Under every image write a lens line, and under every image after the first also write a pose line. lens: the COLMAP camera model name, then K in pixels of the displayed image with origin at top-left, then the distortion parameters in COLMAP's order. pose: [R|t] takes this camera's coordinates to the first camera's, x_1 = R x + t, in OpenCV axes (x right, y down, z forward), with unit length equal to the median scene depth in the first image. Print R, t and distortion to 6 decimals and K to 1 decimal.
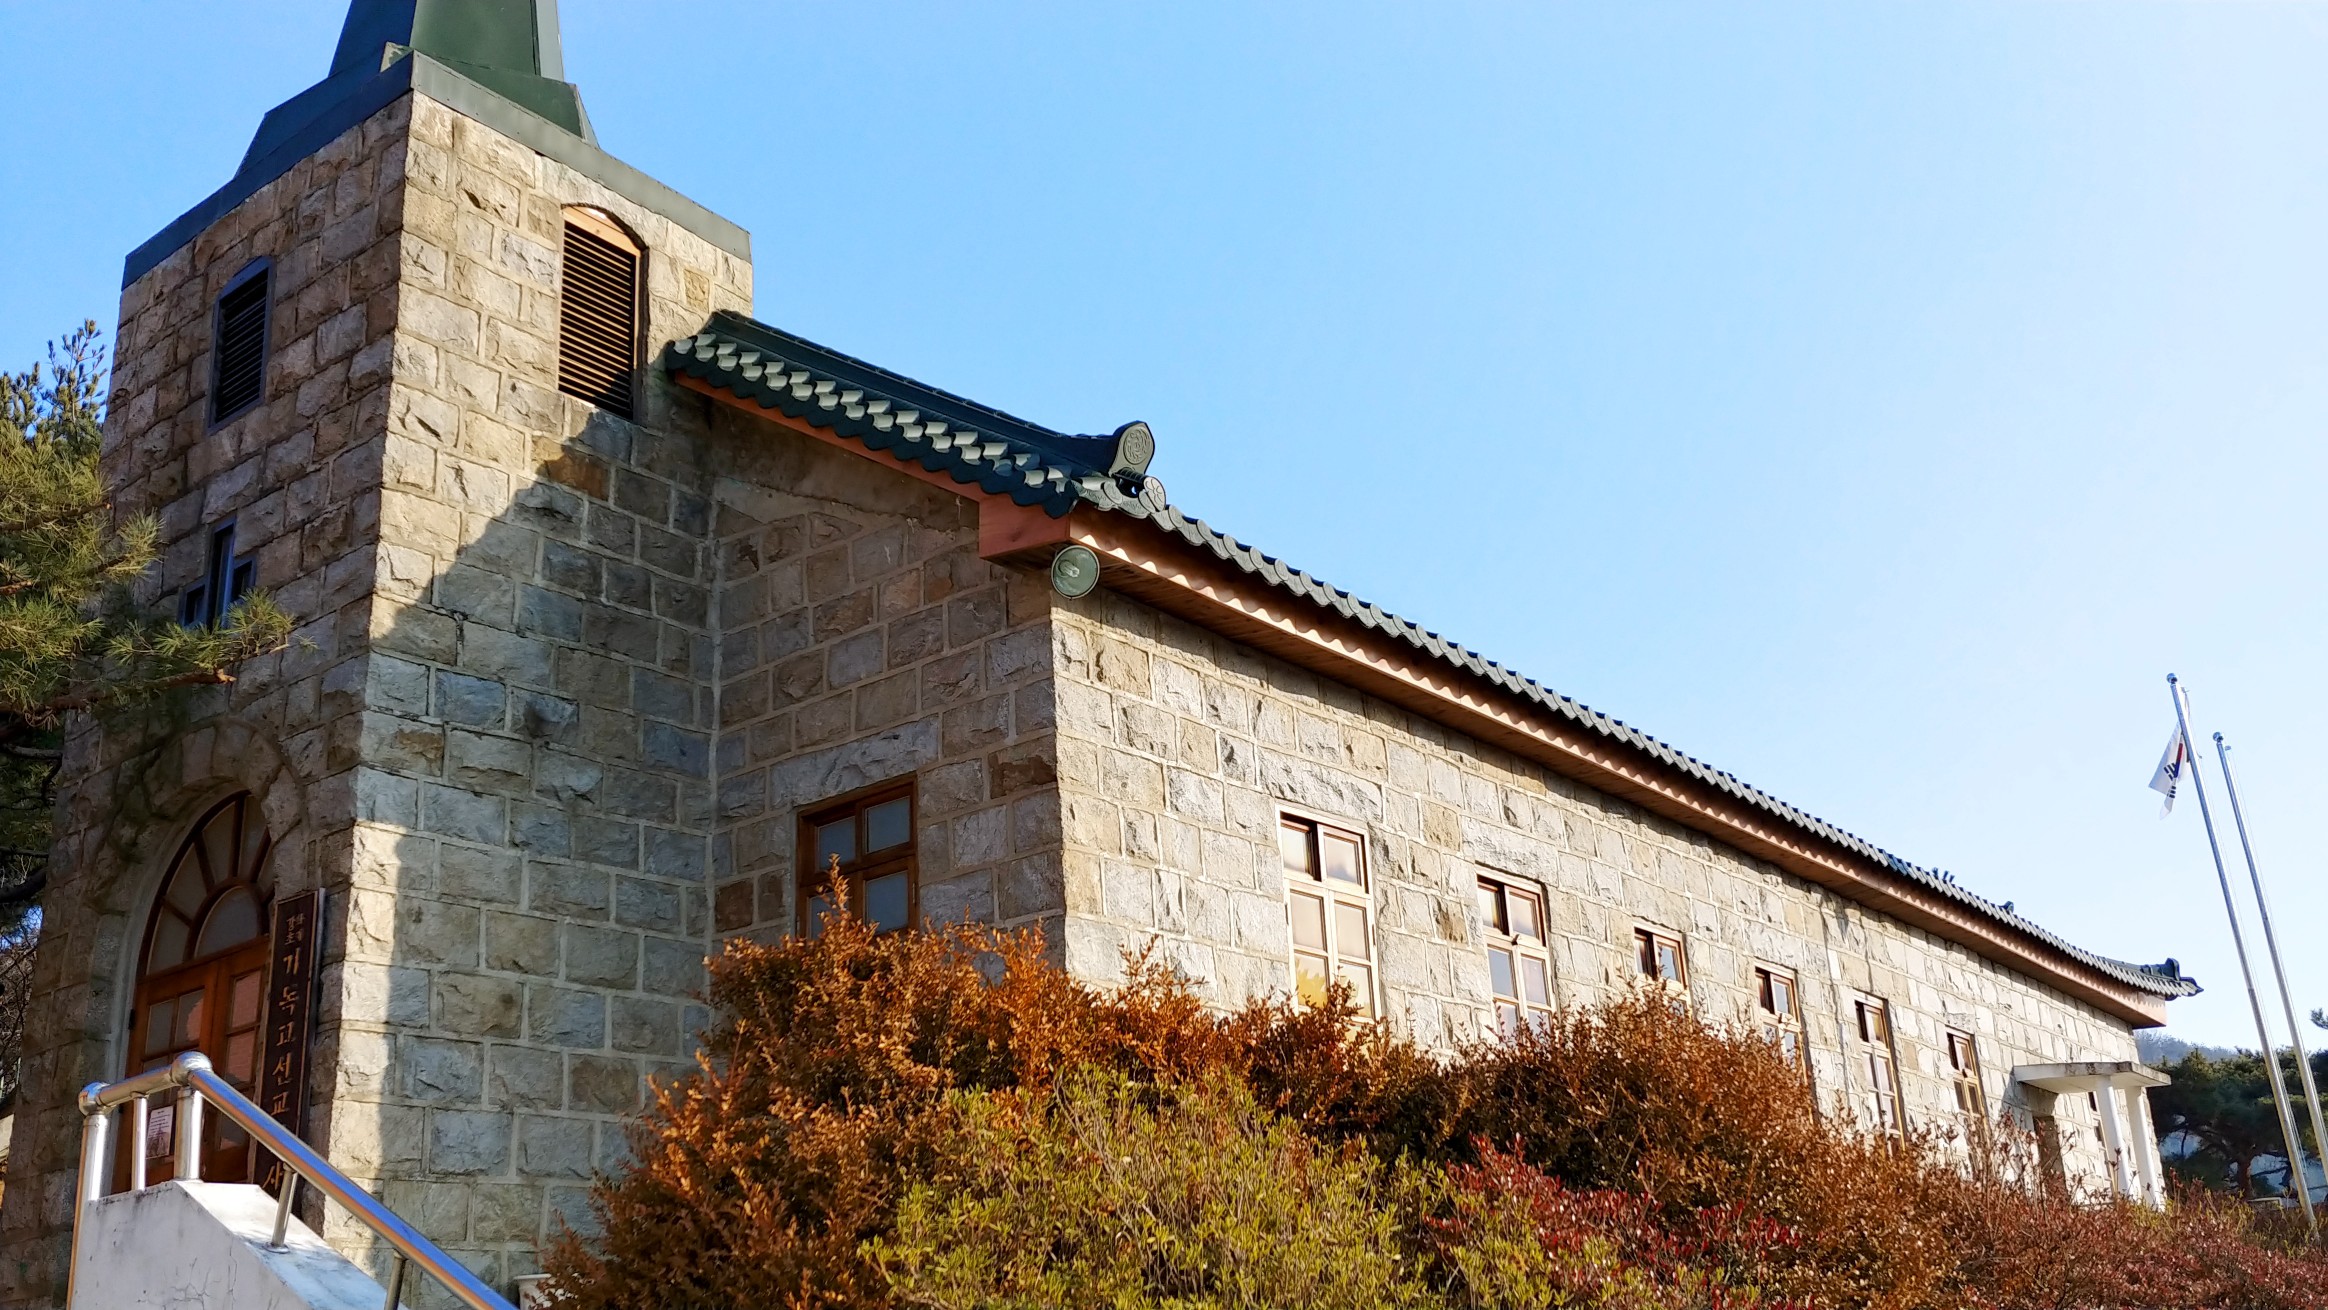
lens RADIAL K [[2058.7, 0, 1211.7], [0, 2058.7, 646.5], [0, 0, 1]] dist [0.161791, -0.464109]
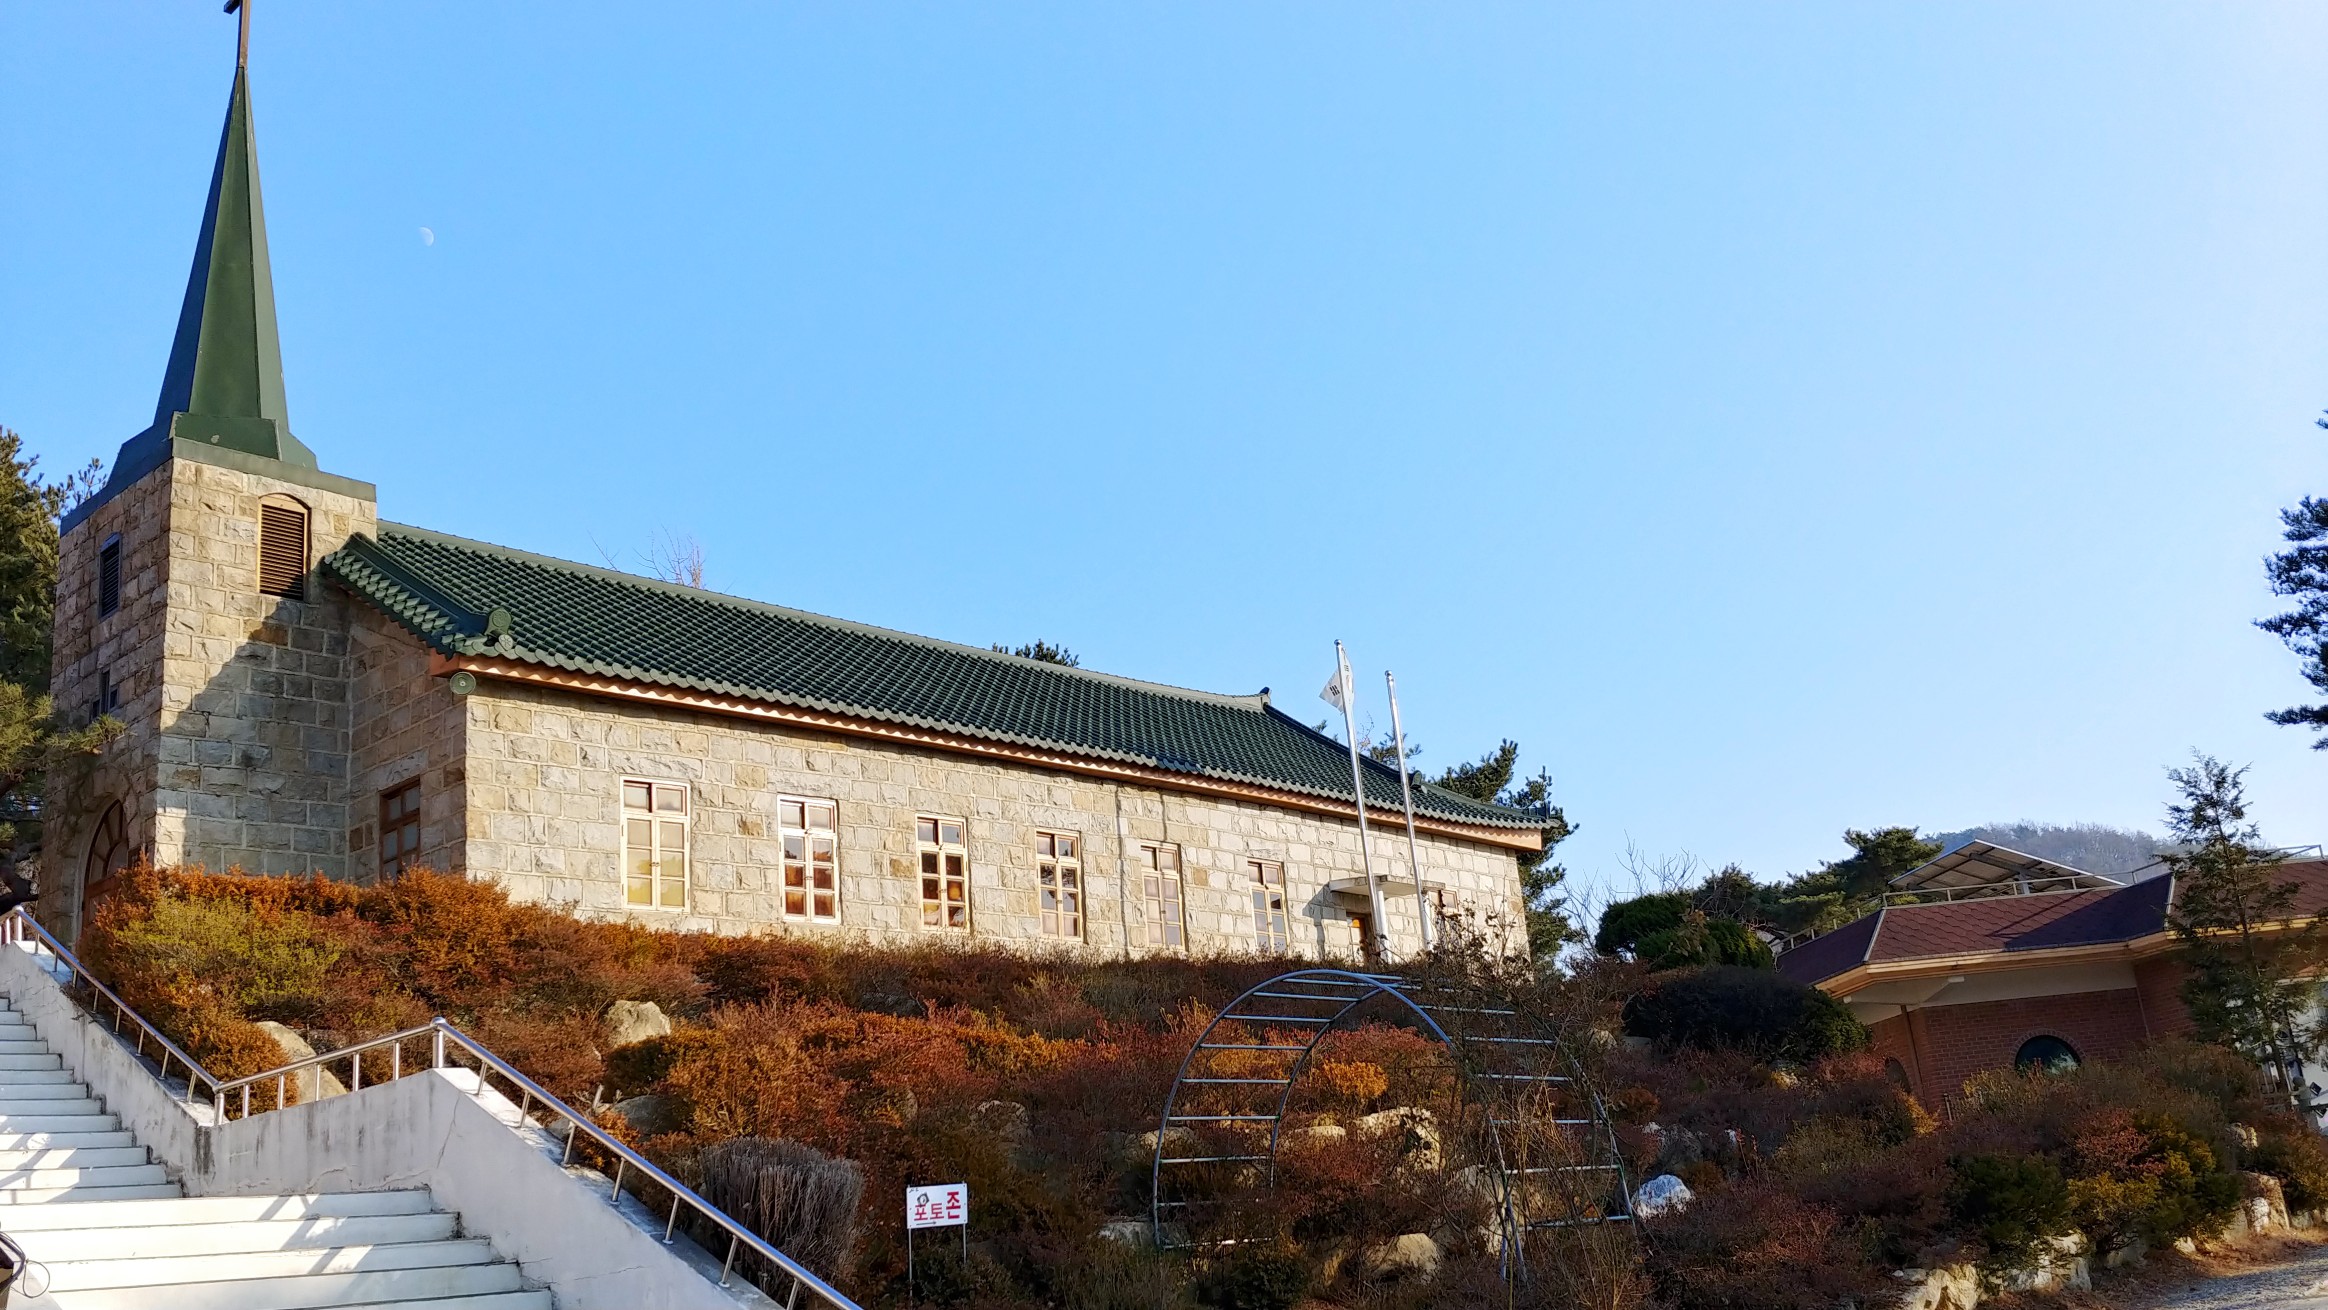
lens RADIAL K [[2042.1, 0, 1164.0], [0, 2042.1, 655.0], [0, 0, 1]] dist [0.047467, -0.064306]
pose [[0.995087, -0.054582, -0.082594, 0.756101], [0.060277, 0.995855, 0.068114, -0.150674], [0.078534, -0.072758, 0.994253, -0.971714]]
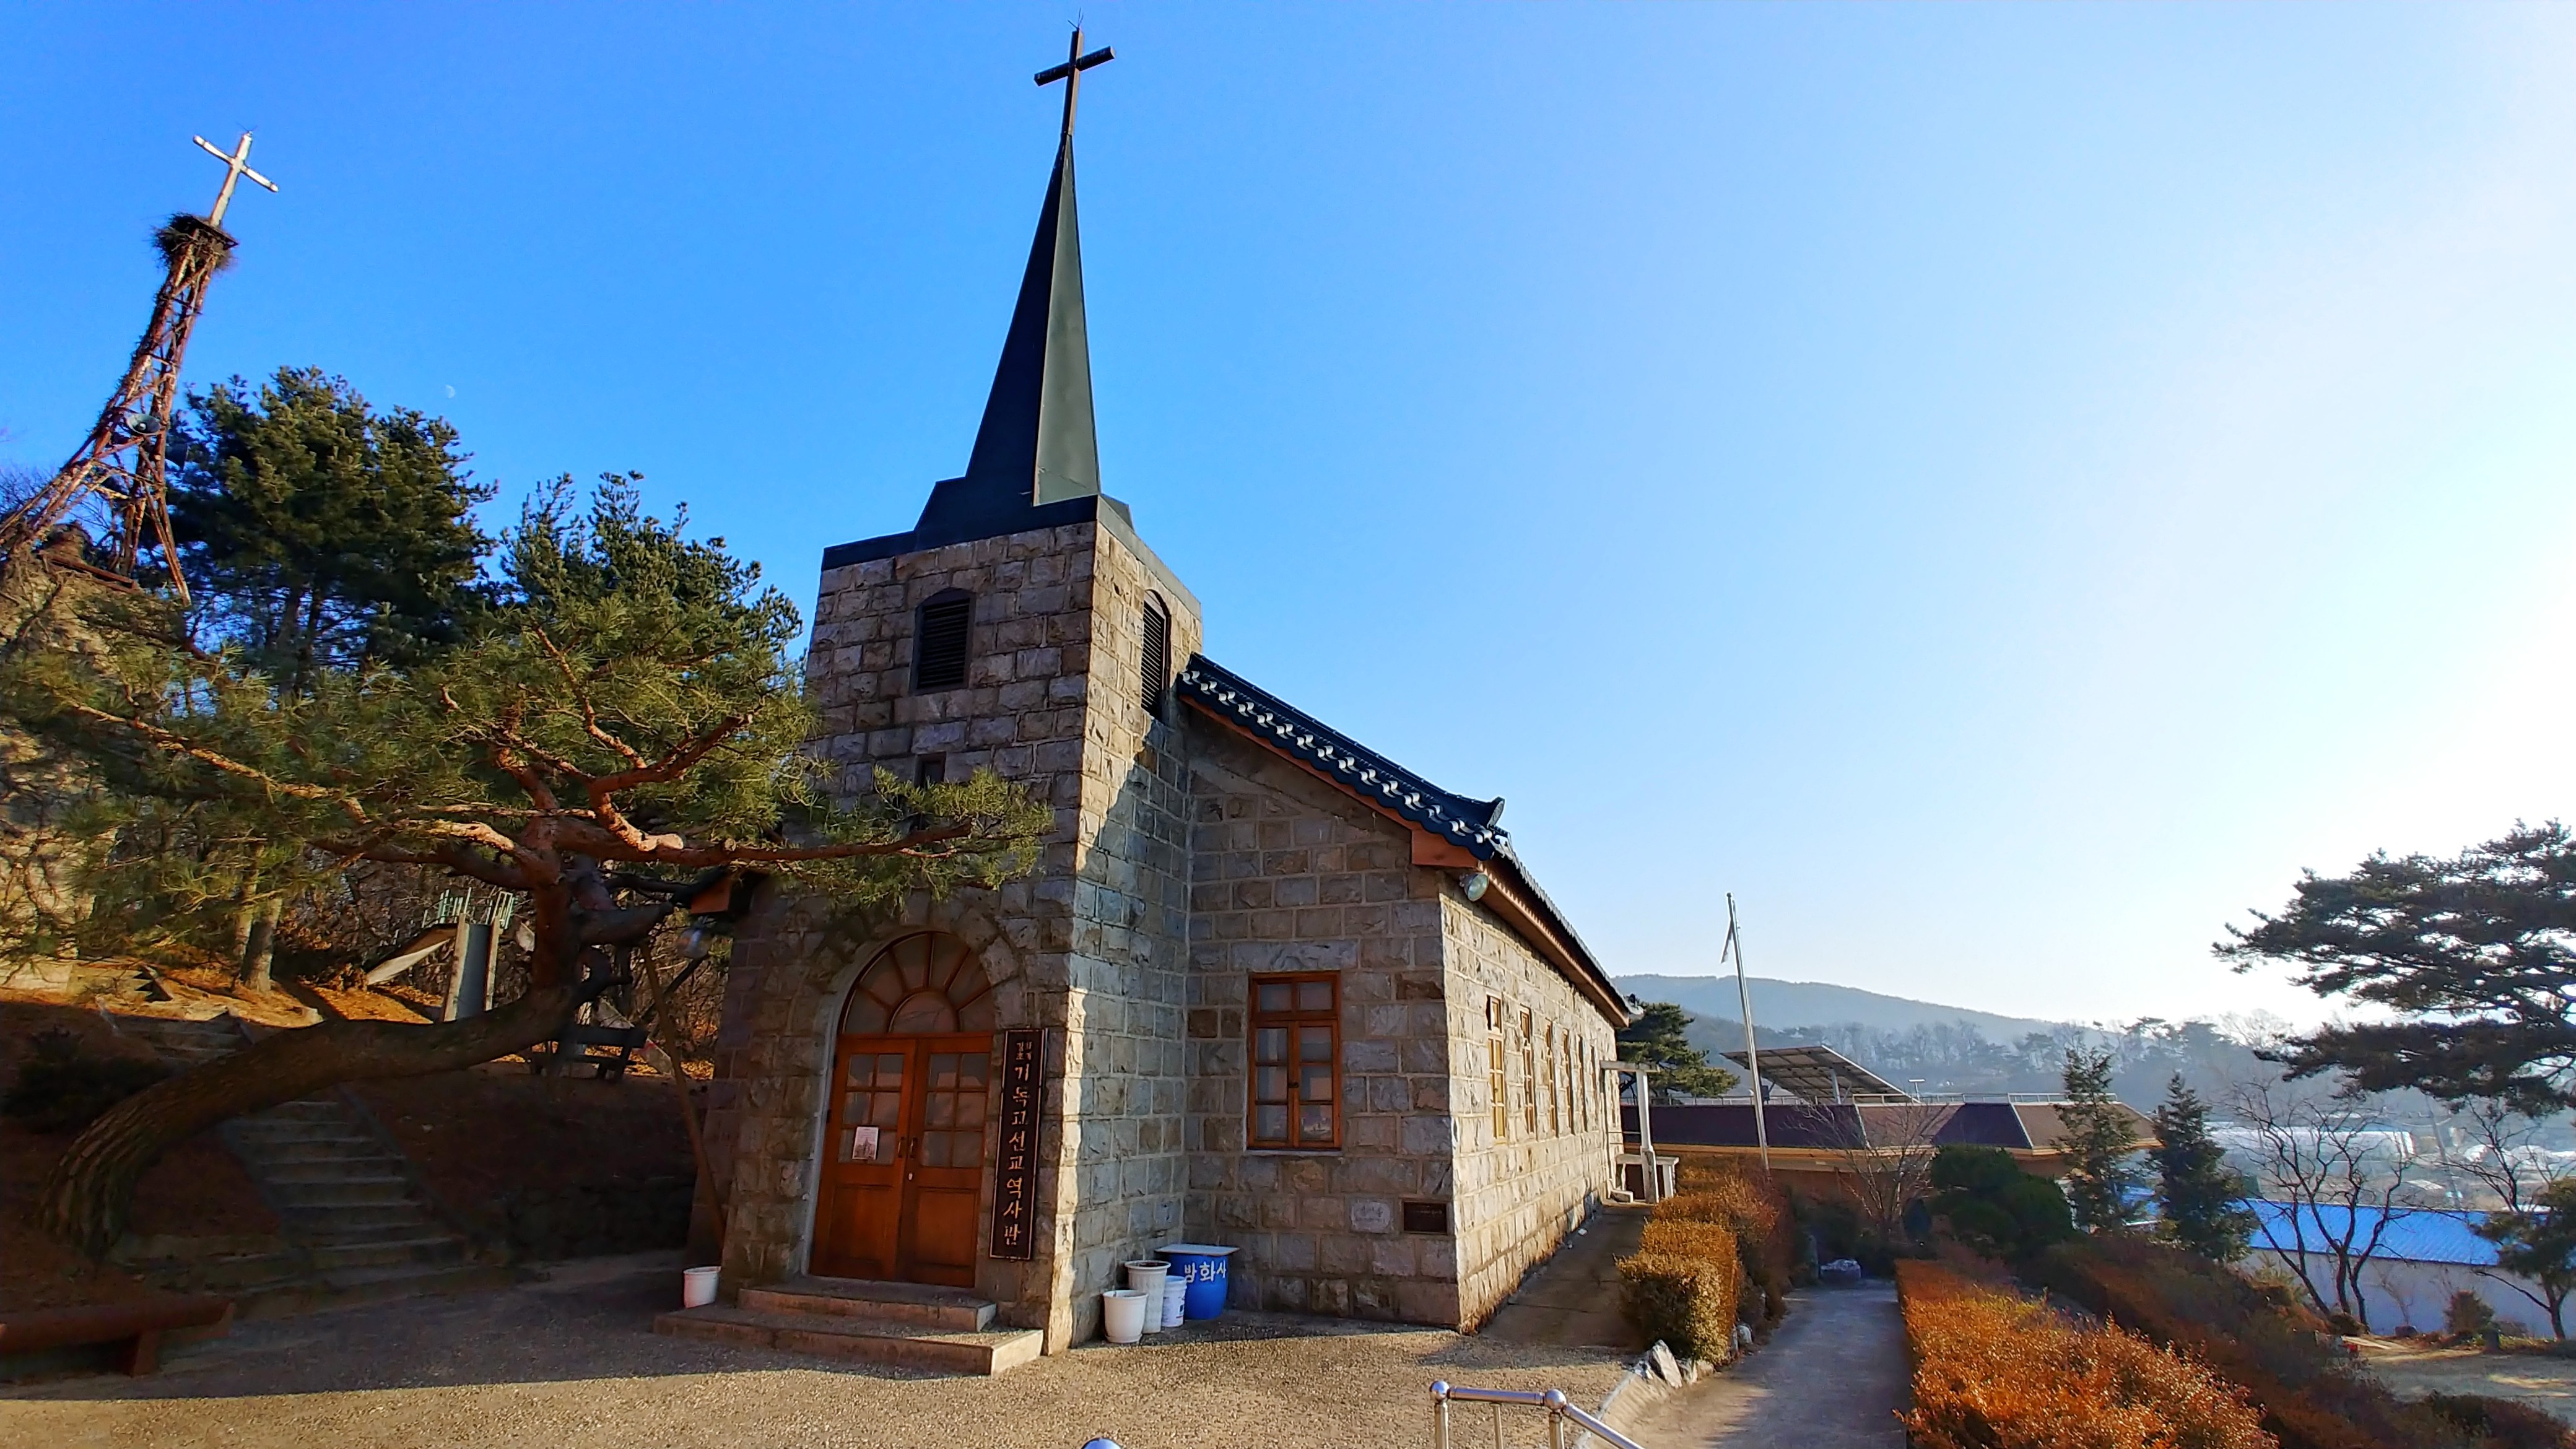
lens RADIAL K [[1119.6, 0, 1277.7], [0, 1119.6, 720.1], [0, 0, 1]] dist [-0.027208, 0.000397]
pose [[0.955517, 0.160329, 0.247553, -0.440026], [-0.165429, 0.986222, -0.000201, -0.133219], [-0.244174, -0.040760, 0.968874, 0.096962]]
